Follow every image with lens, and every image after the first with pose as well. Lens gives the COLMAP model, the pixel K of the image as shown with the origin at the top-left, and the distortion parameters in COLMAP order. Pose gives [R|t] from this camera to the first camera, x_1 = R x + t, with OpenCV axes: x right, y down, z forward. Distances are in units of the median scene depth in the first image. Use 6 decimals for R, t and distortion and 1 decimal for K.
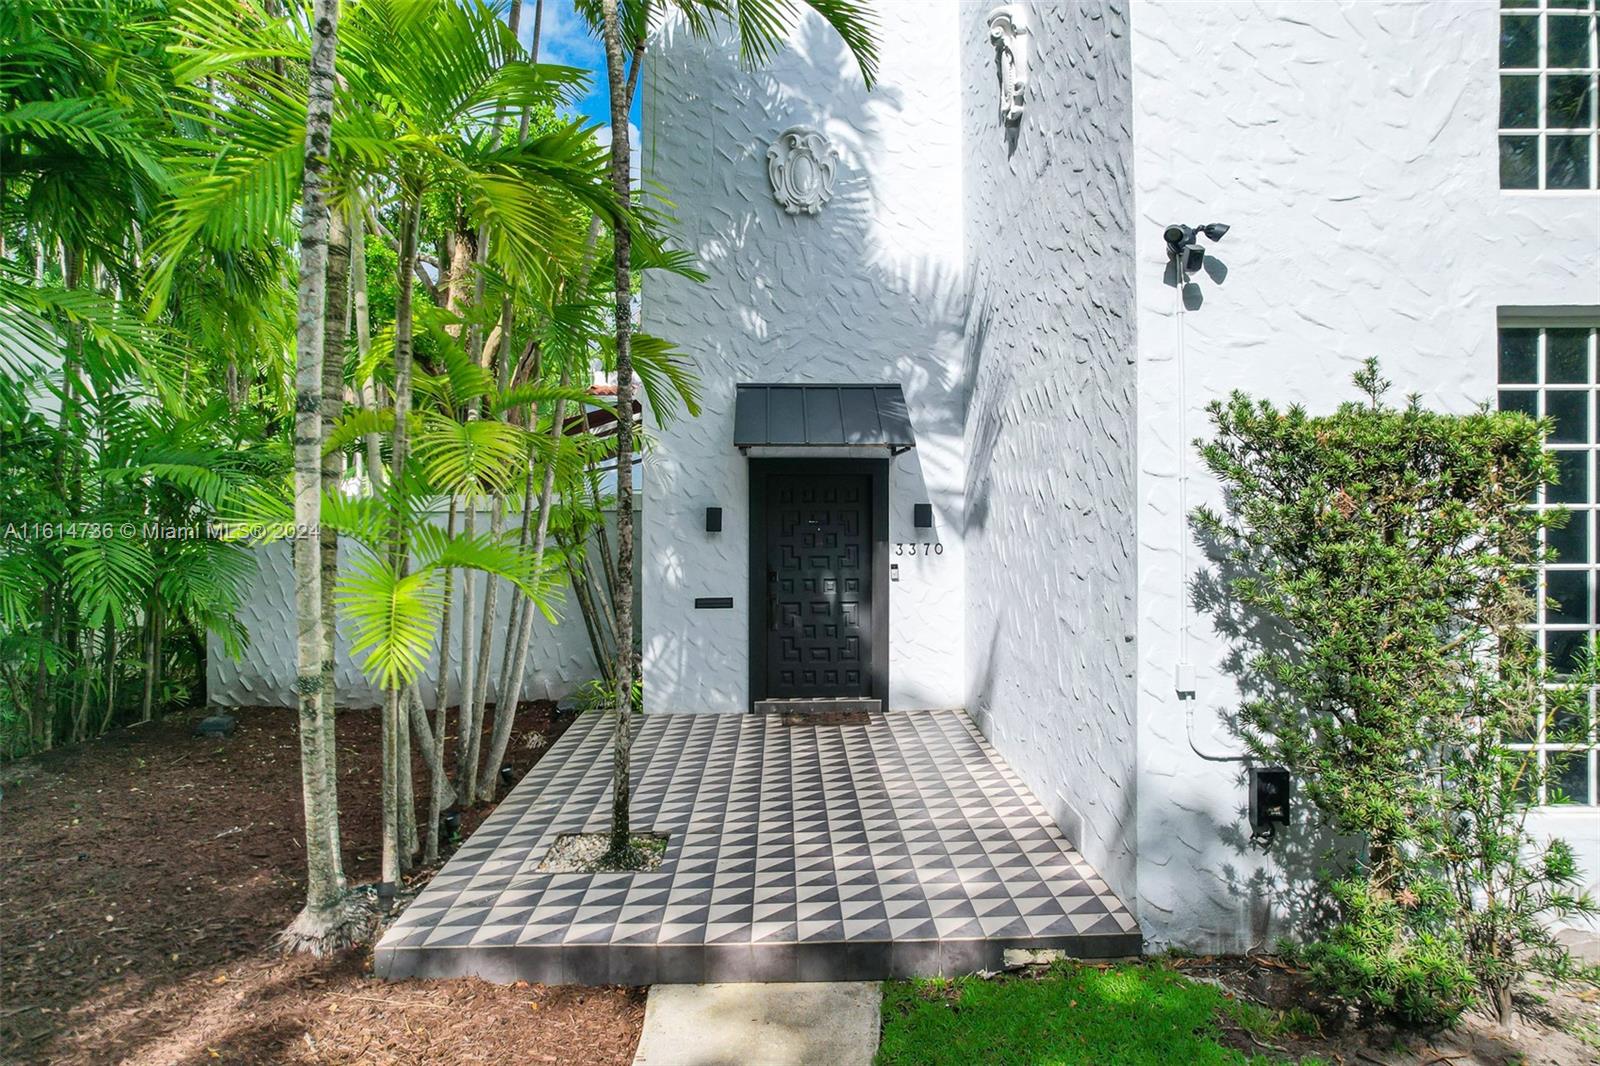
lens RADIAL K [[1014.0, 0, 807.0], [0, 1014.0, 526.8], [0, 0, 1]] dist [-0.002697, -0.000676]
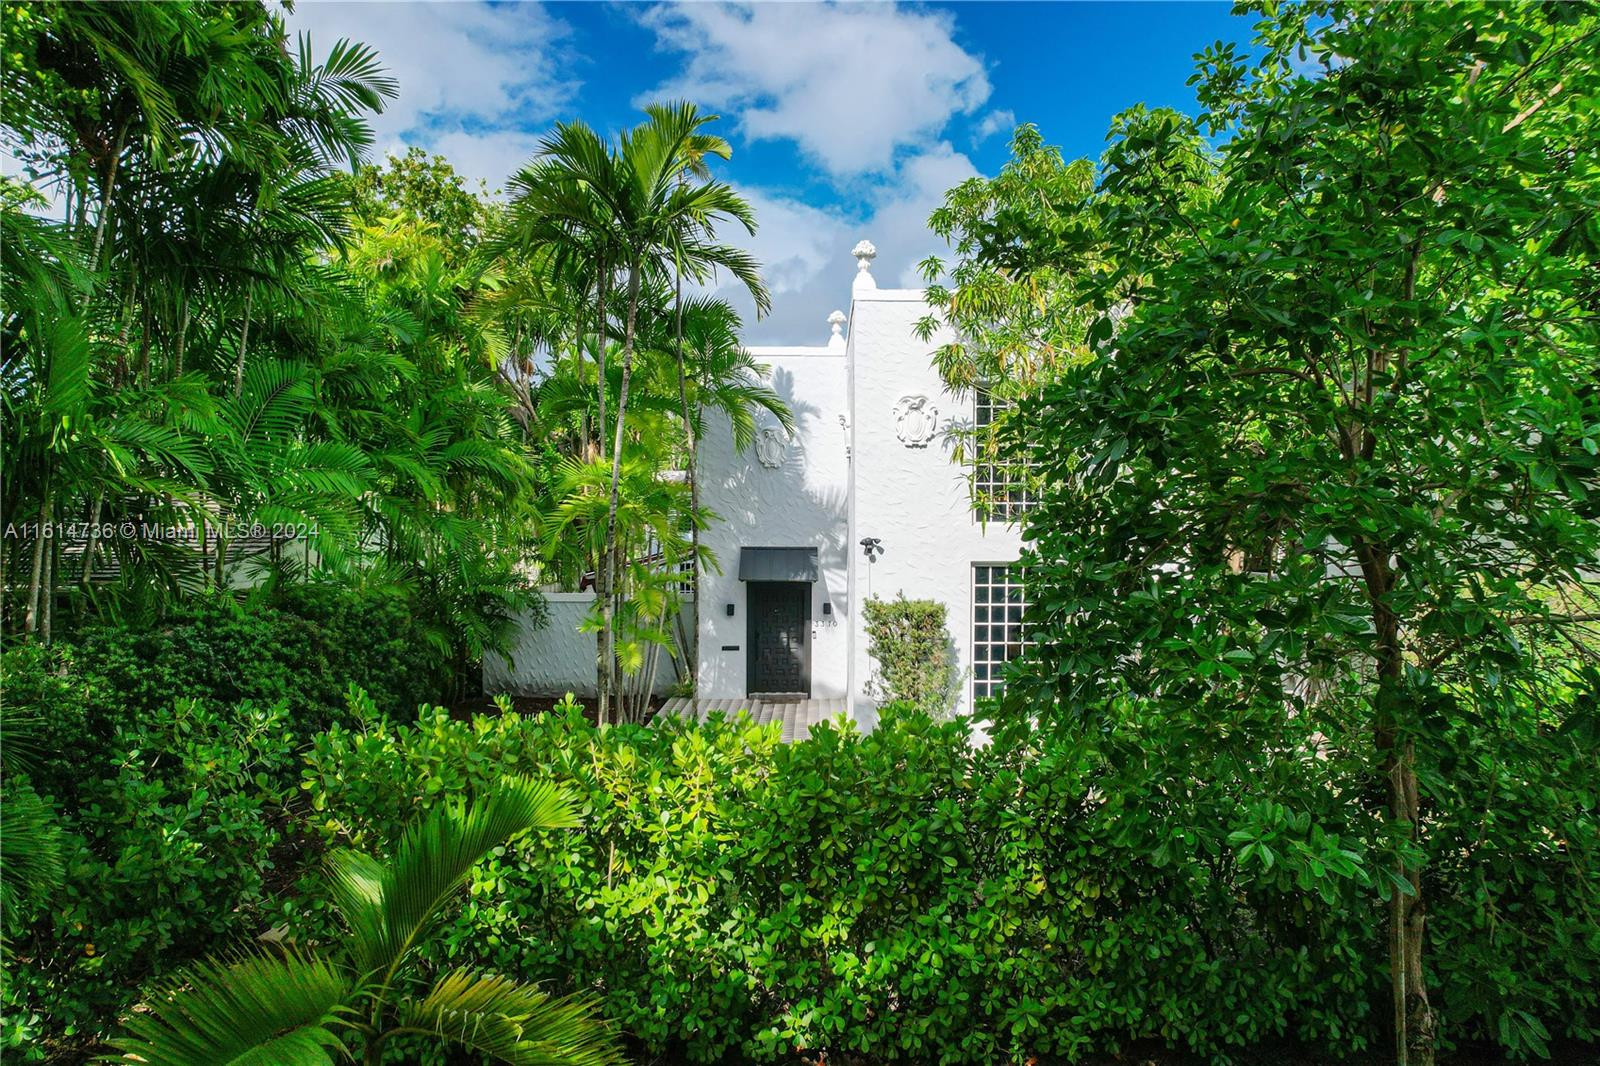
lens RADIAL K [[1014.0, 0, 793.3], [0, 1014.0, 537.1], [0, 0, 1]] dist [-0.002697, -0.000676]
pose [[0.998459, 0.000135, -0.055486, 0.162267], [-0.000953, 0.999891, -0.014710, -0.130671], [0.055478, 0.014740, 0.998351, -1.162658]]
